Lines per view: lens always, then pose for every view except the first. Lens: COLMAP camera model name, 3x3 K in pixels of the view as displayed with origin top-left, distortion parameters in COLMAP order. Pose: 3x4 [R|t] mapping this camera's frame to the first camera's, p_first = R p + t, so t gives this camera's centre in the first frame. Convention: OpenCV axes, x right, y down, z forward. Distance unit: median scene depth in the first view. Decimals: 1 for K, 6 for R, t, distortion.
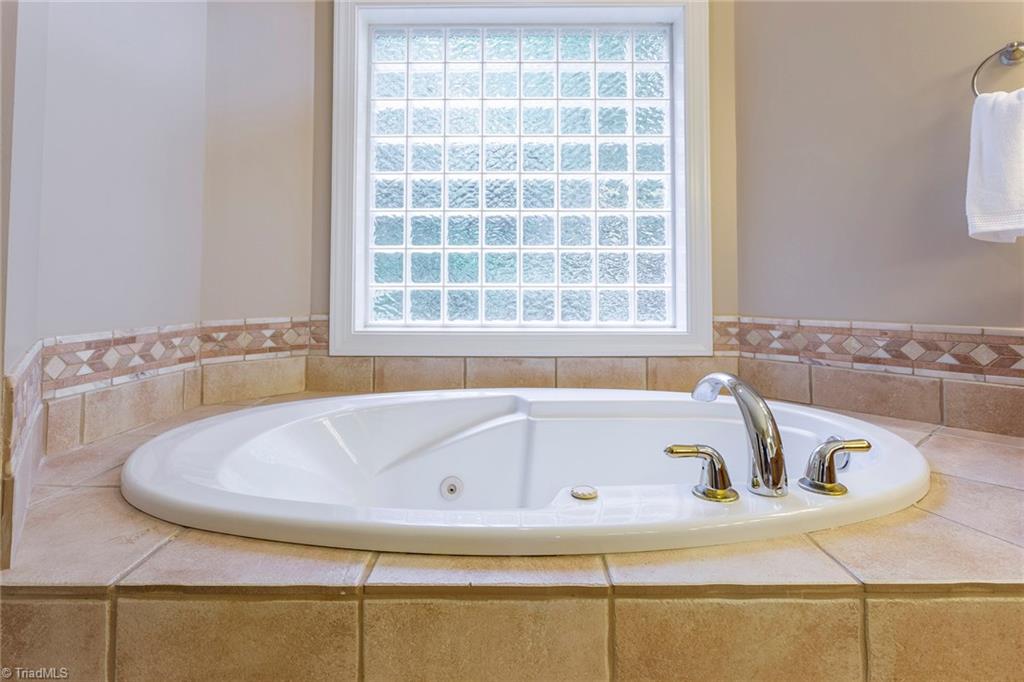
lens RADIAL K [[500.9, 0, 511.9], [0, 500.9, 270.3], [0, 0, 1]] dist [-0.001064, -0.000093]
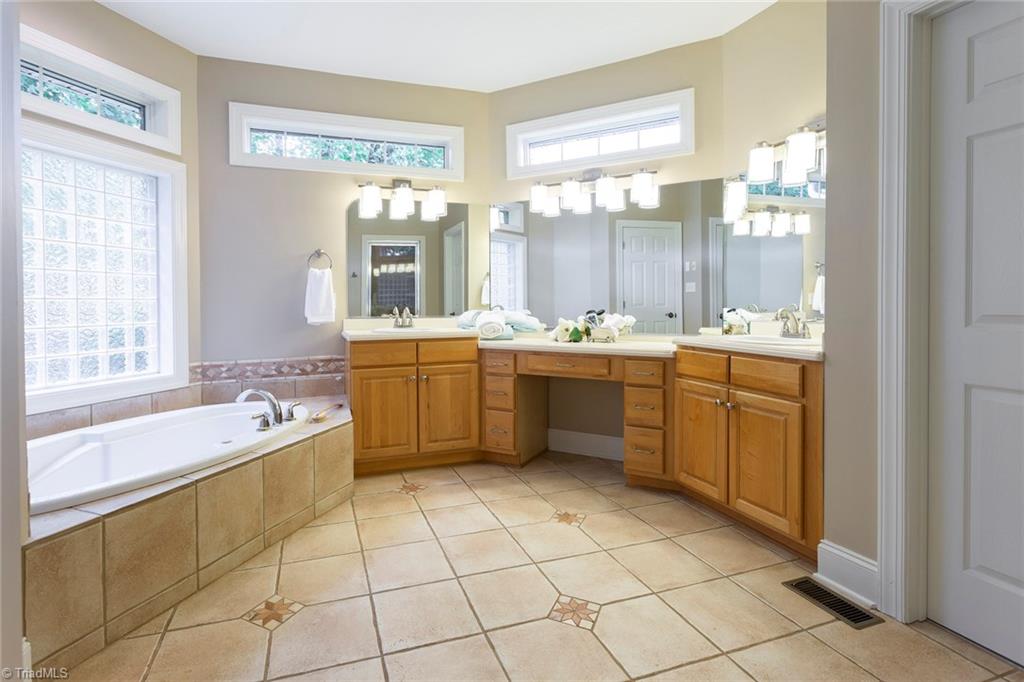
lens RADIAL K [[505.4, 0, 511.9], [0, 505.4, 309.1], [0, 0, 1]] dist [-0.001028, -0.000277]
pose [[0.288114, -0.012976, 0.957508, -1.079130], [-0.032080, 0.999216, 0.023194, -0.196811], [-0.957059, -0.037399, 0.287472, -0.643534]]
